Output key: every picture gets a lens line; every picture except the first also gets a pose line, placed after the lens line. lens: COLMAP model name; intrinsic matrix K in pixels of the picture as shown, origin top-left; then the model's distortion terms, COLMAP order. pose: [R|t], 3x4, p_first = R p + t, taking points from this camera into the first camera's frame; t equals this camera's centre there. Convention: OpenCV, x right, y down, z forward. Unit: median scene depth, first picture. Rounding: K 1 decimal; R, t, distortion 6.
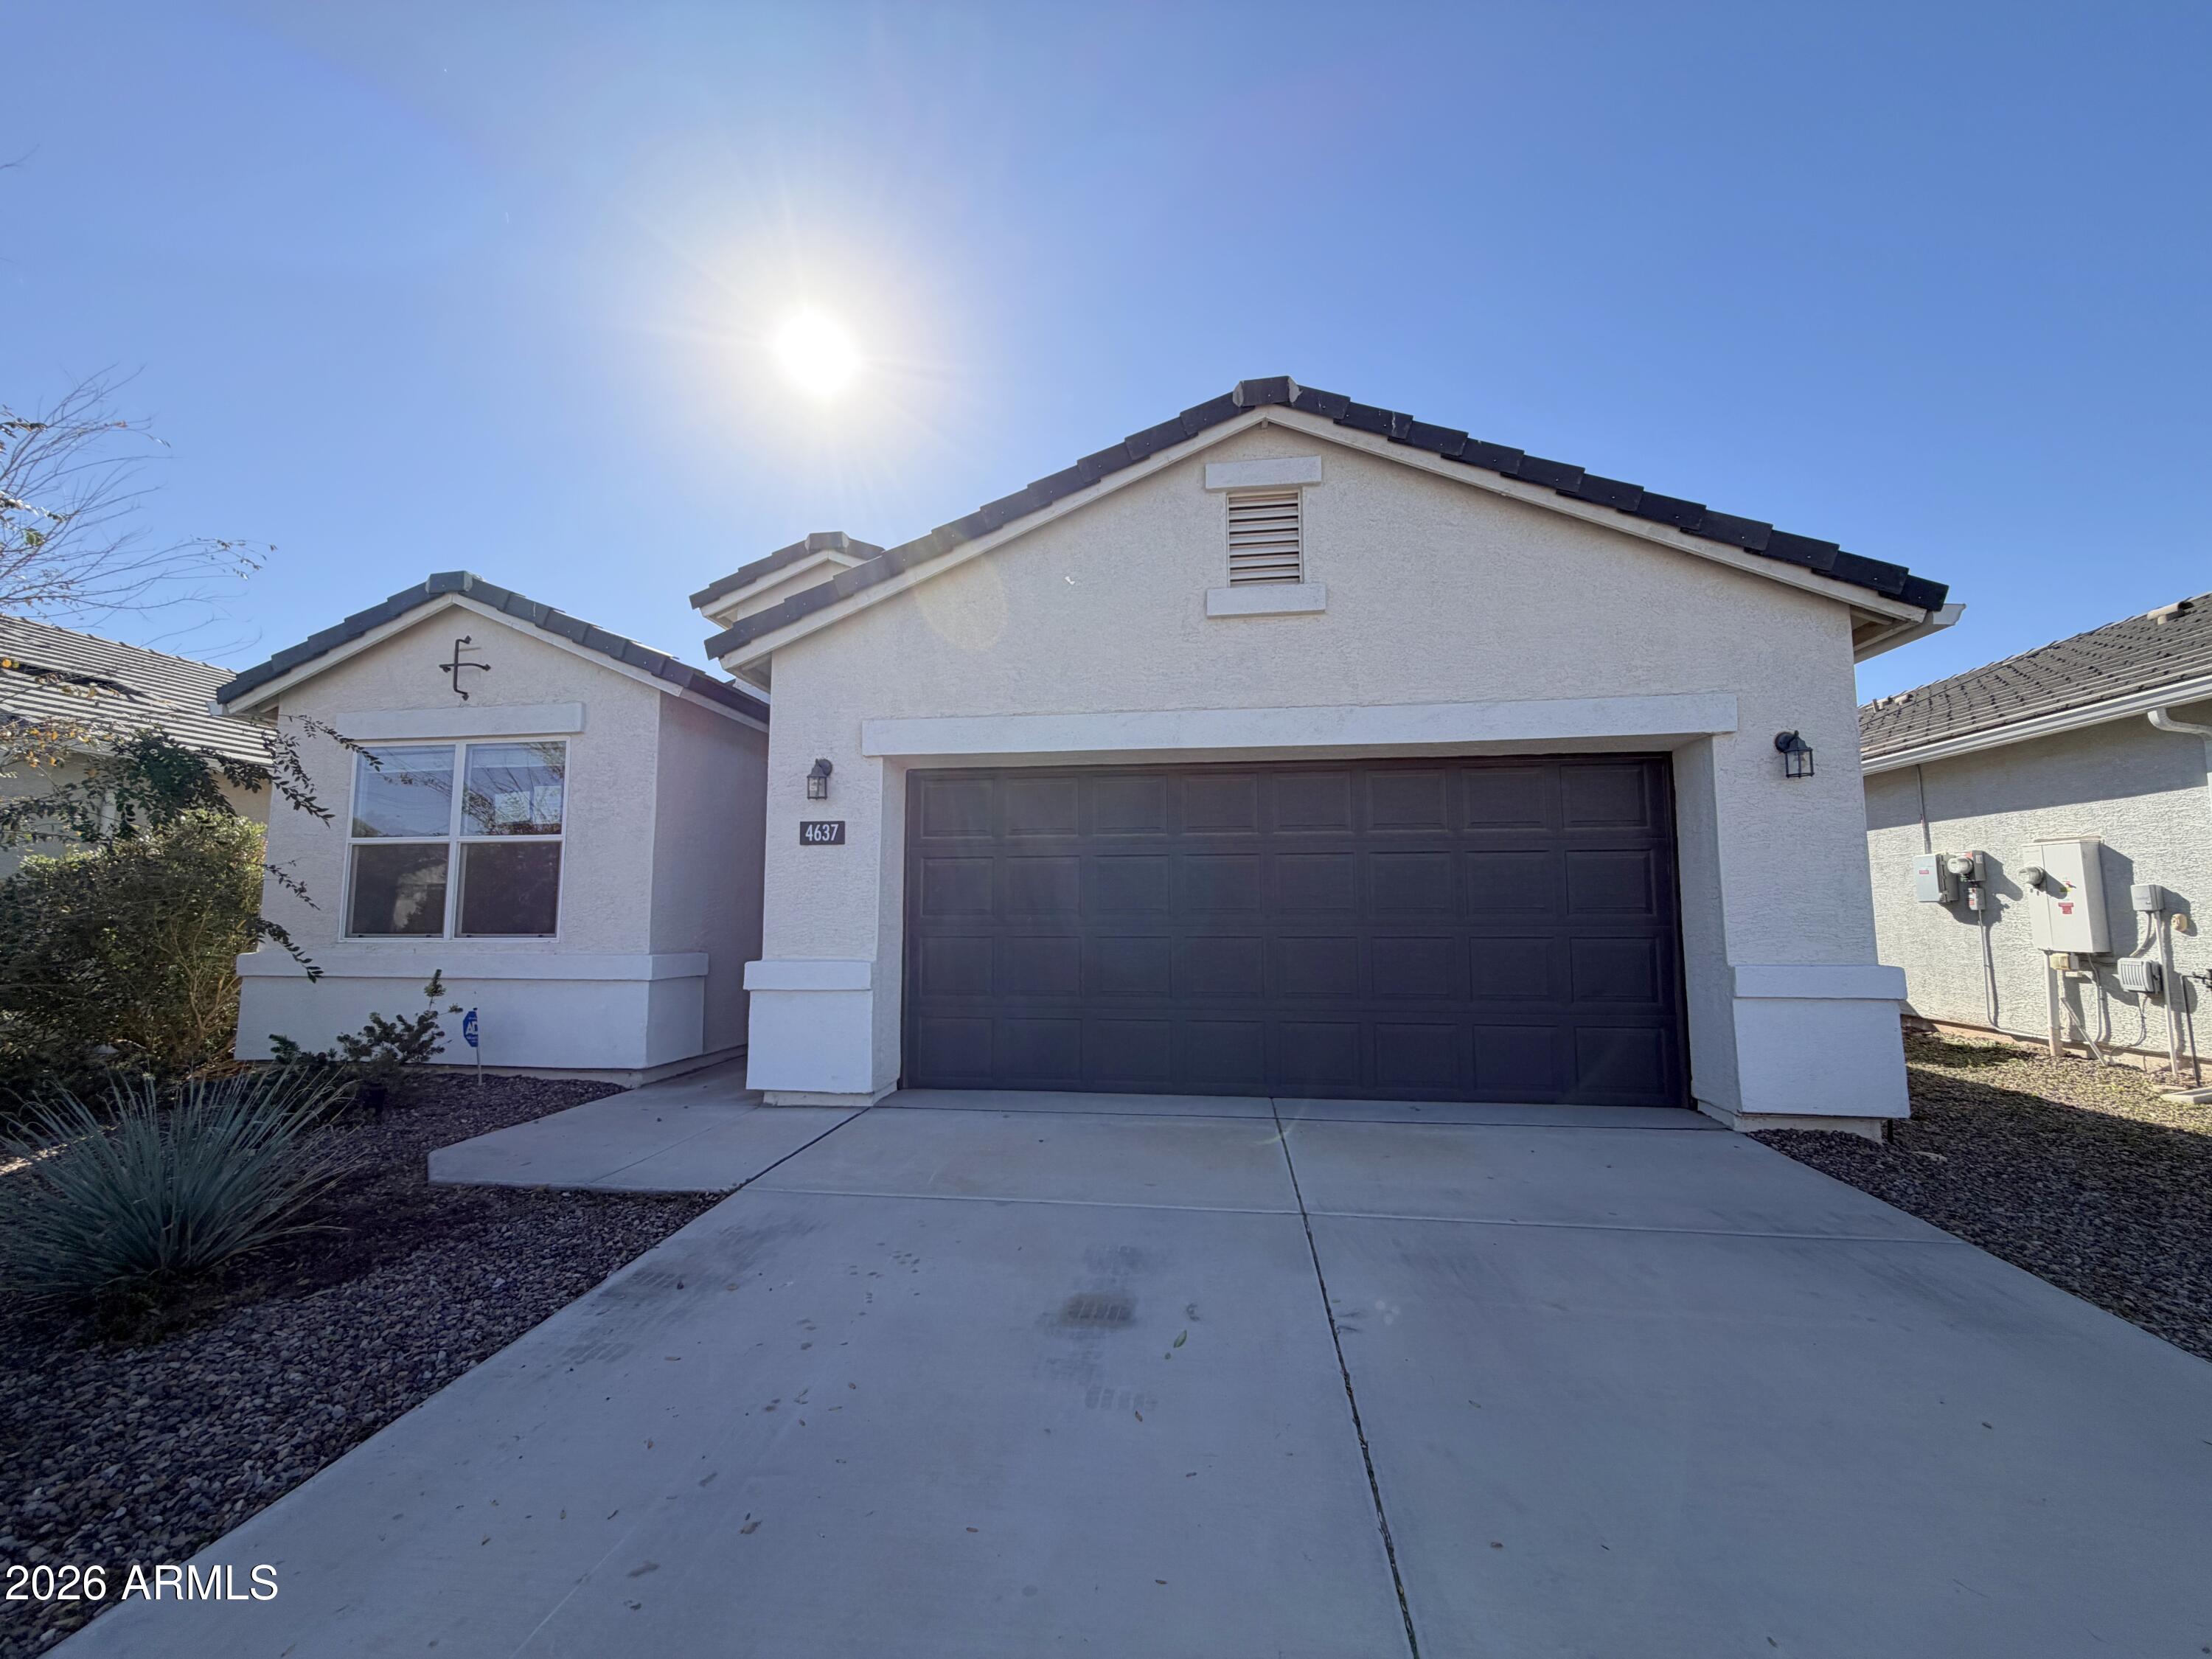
lens RADIAL K [[883.7, 0, 1099.6], [0, 883.7, 827.5], [0, 0, 1]] dist [0.000119, -0.000302]
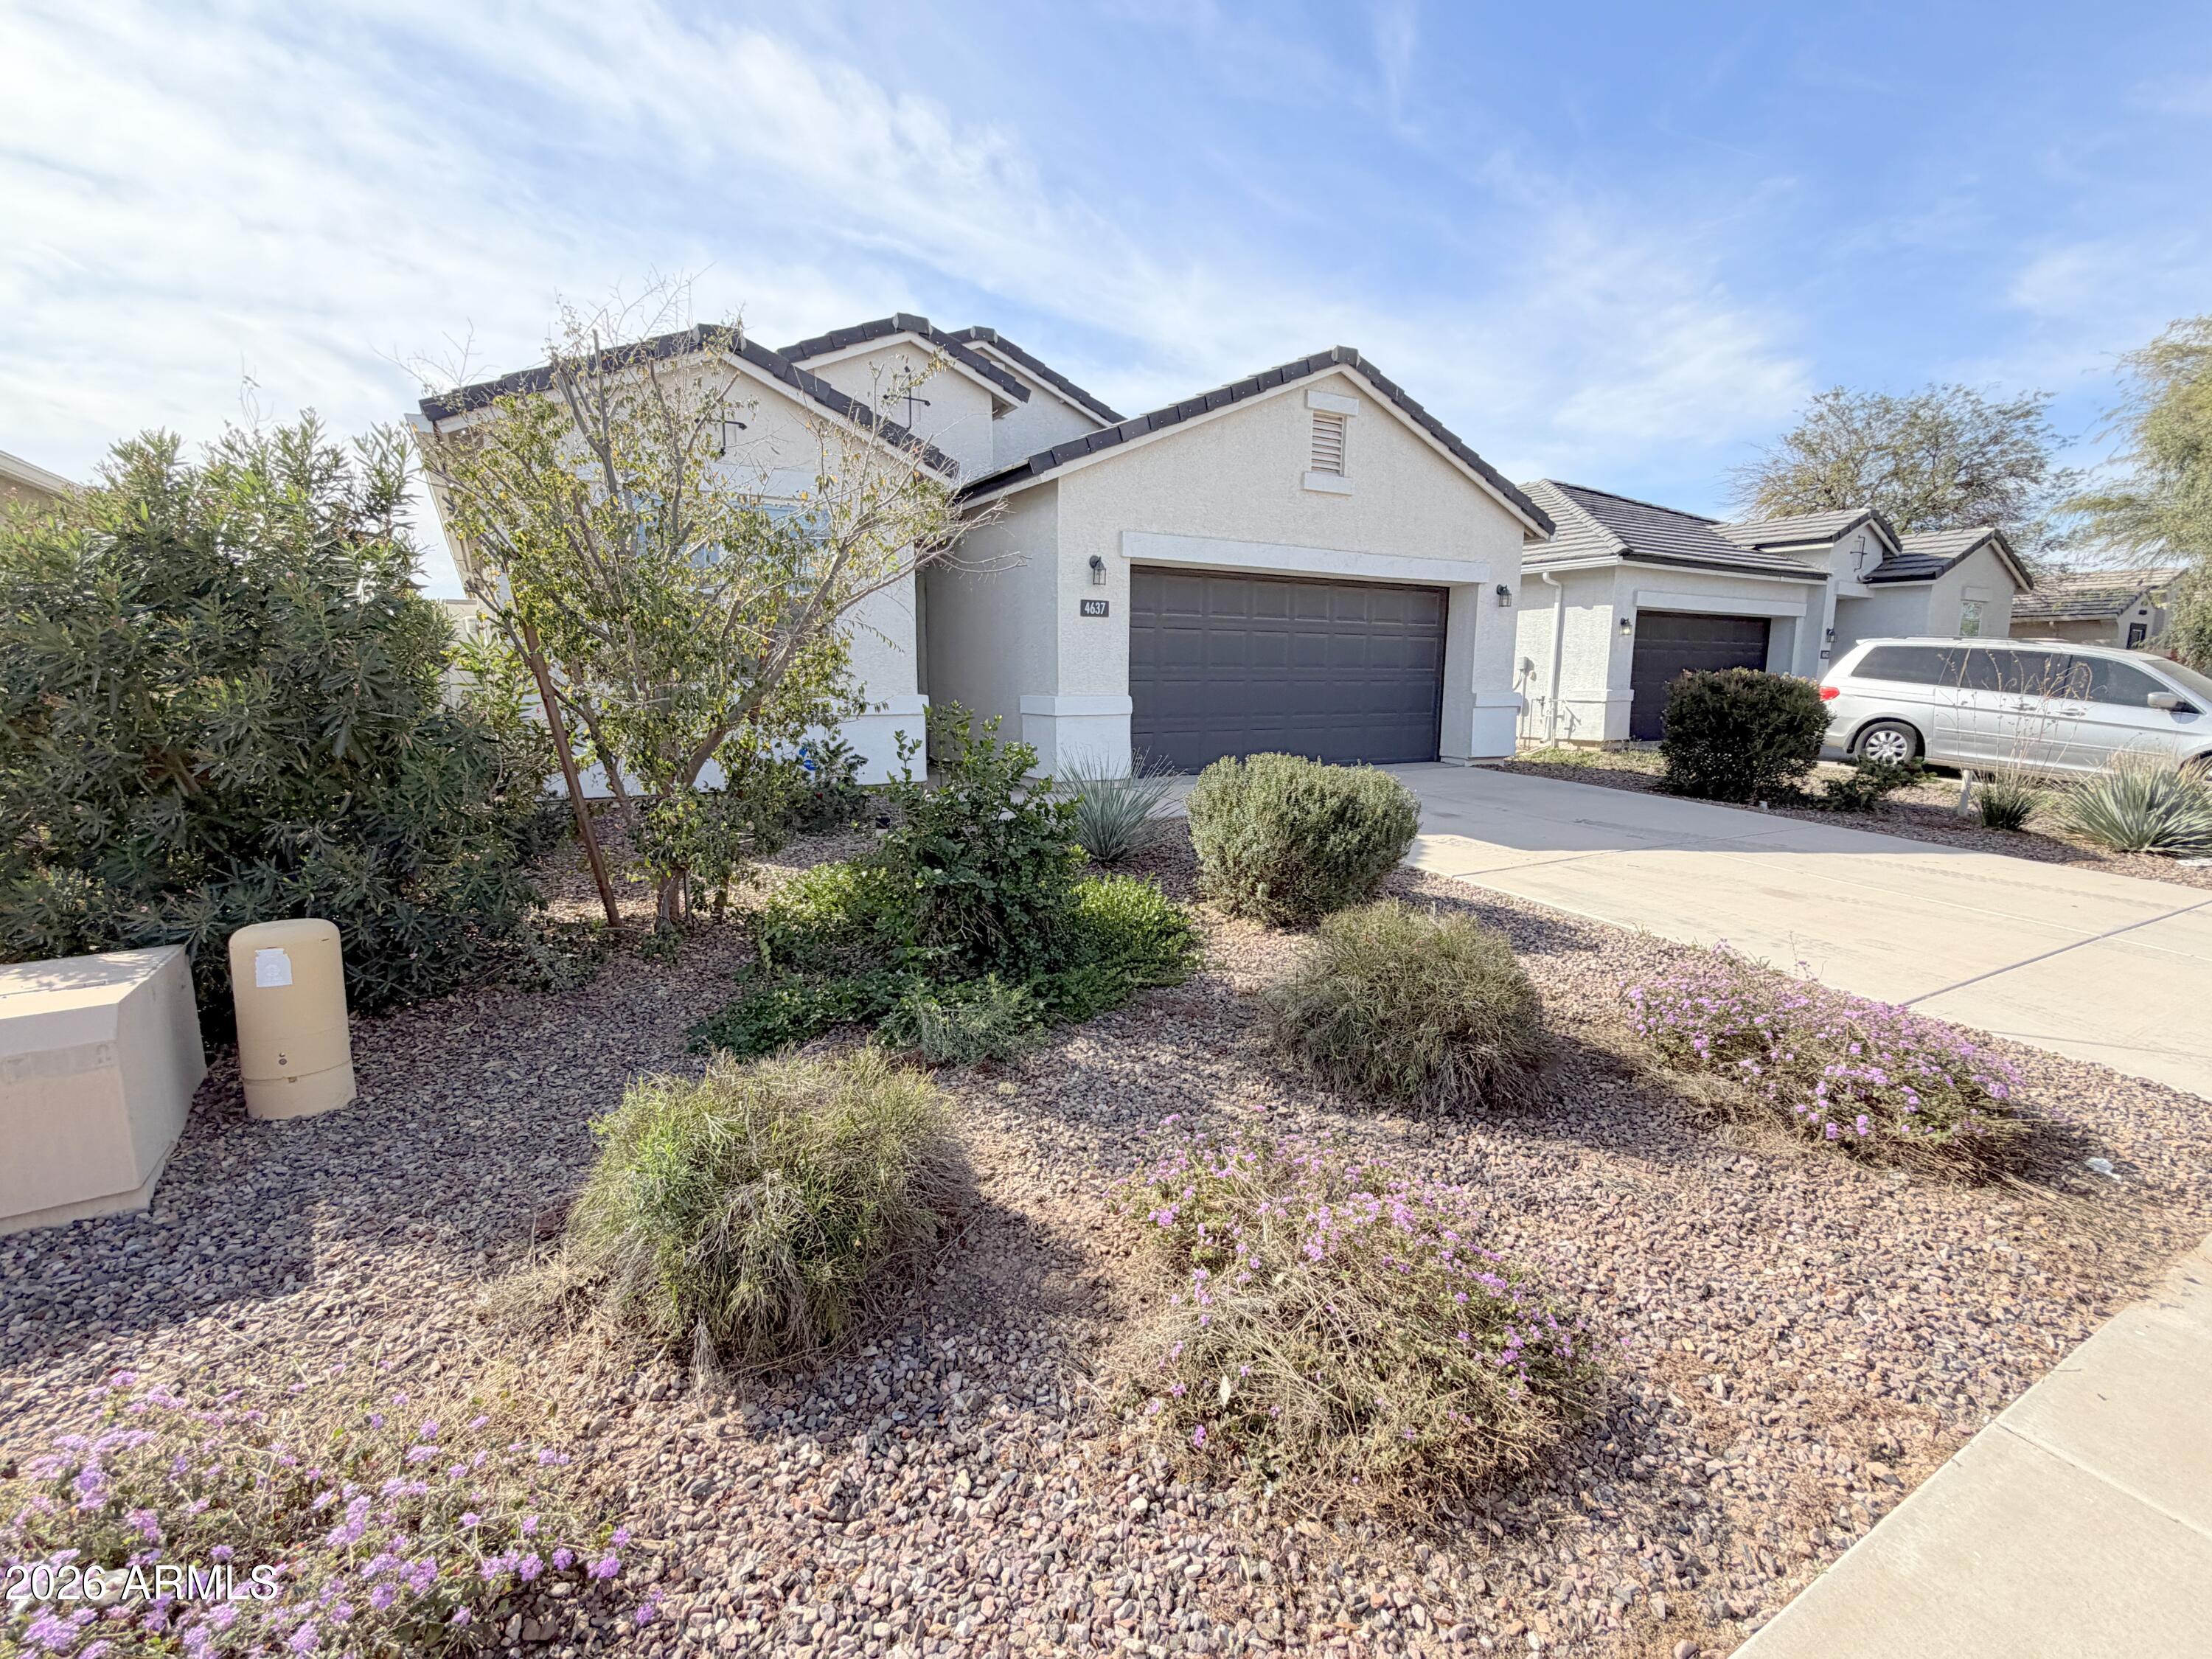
lens RADIAL K [[1014.2, 0, 1105.7], [0, 1014.2, 824.8], [0, 0, 1]] dist [0.000798, -0.000156]
pose [[0.783322, -0.086301, 0.615596, -1.346205], [-0.071109, 0.971374, 0.226661, -0.027275], [-0.617535, -0.221323, 0.754762, -0.351291]]
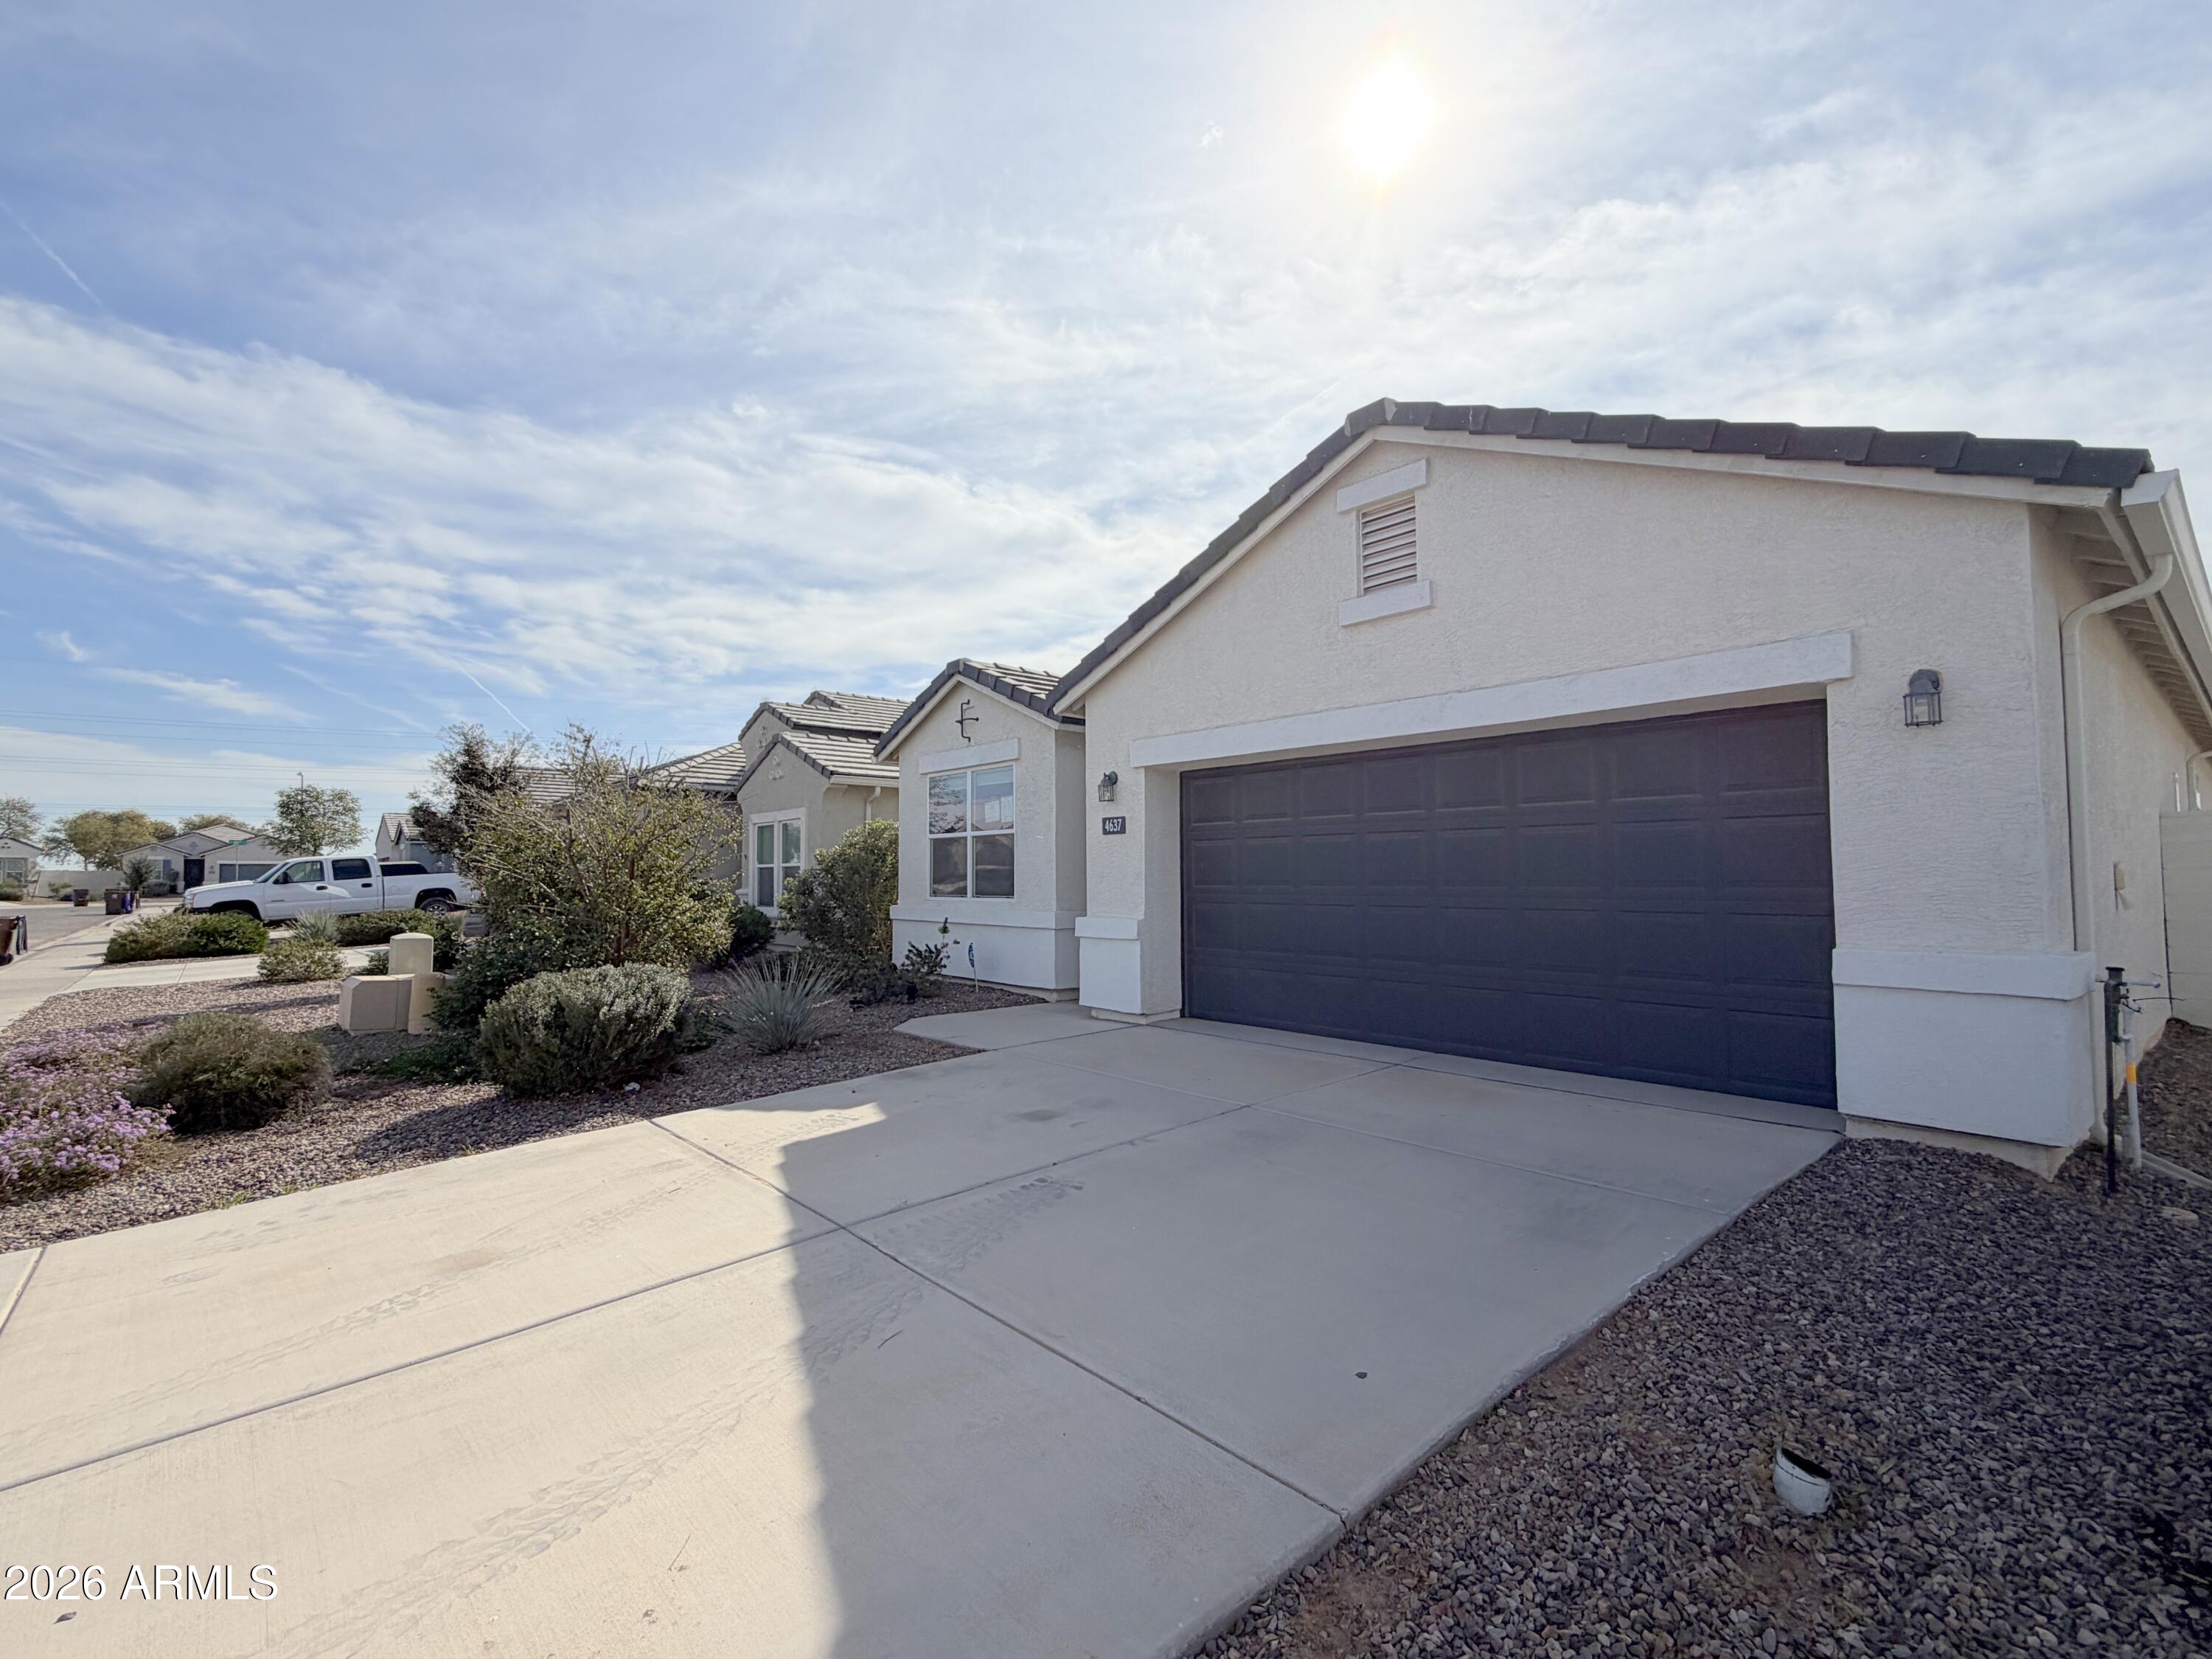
lens RADIAL K [[1014.2, 0, 1105.7], [0, 1014.2, 824.8], [0, 0, 1]] dist [0.000798, -0.000156]
pose [[0.747994, -0.035650, -0.662747, 0.716693], [0.069719, 0.997252, 0.025043, -0.035348], [0.660033, -0.064938, 0.748424, -0.190369]]
